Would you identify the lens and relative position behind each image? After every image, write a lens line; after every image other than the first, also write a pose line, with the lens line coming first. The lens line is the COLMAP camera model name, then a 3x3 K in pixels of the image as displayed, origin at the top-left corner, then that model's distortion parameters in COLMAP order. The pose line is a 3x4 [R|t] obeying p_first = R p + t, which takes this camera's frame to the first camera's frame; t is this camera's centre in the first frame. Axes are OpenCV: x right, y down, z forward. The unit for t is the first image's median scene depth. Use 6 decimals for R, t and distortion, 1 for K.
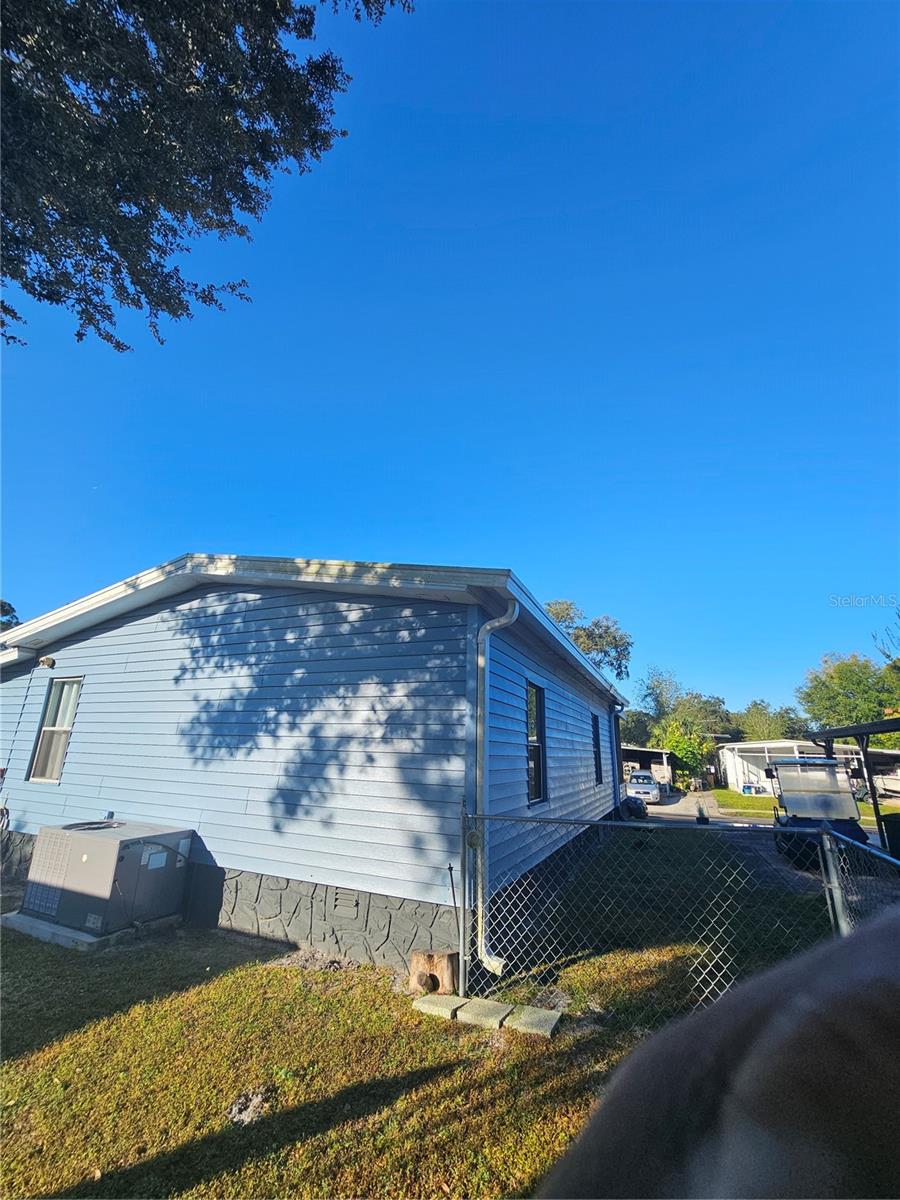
lens RADIAL K [[492.1, 0, 444.5], [0, 492.1, 609.2], [0, 0, 1]] dist [-0.003272, 0.000050]
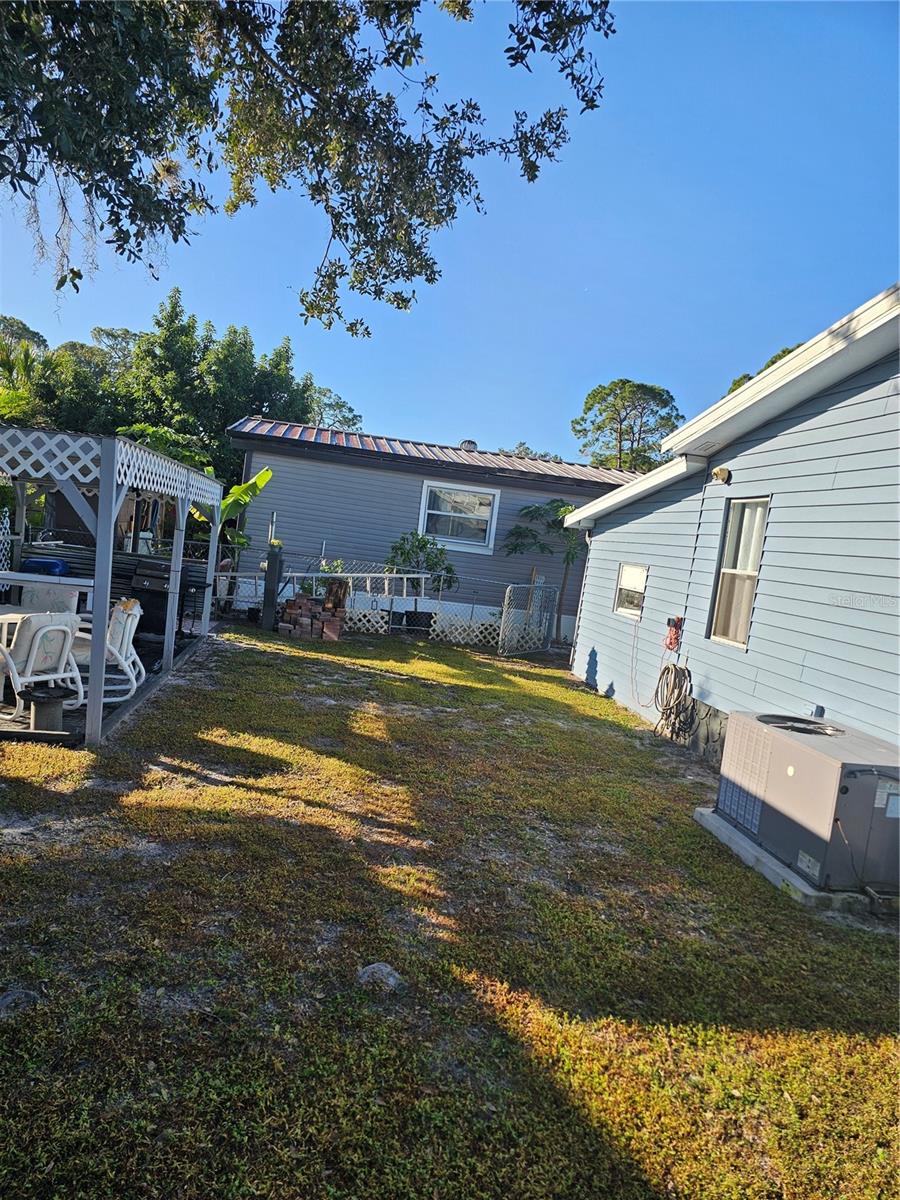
lens RADIAL K [[798.3, 0, 439.5], [0, 798.3, 613.9], [0, 0, 1]] dist [0.065001, -0.055624]
pose [[0.539933, 0.114827, -0.833839, -0.086566], [0.136488, 0.965596, 0.221350, -0.009697], [0.830568, -0.233323, 0.505685, 0.083222]]
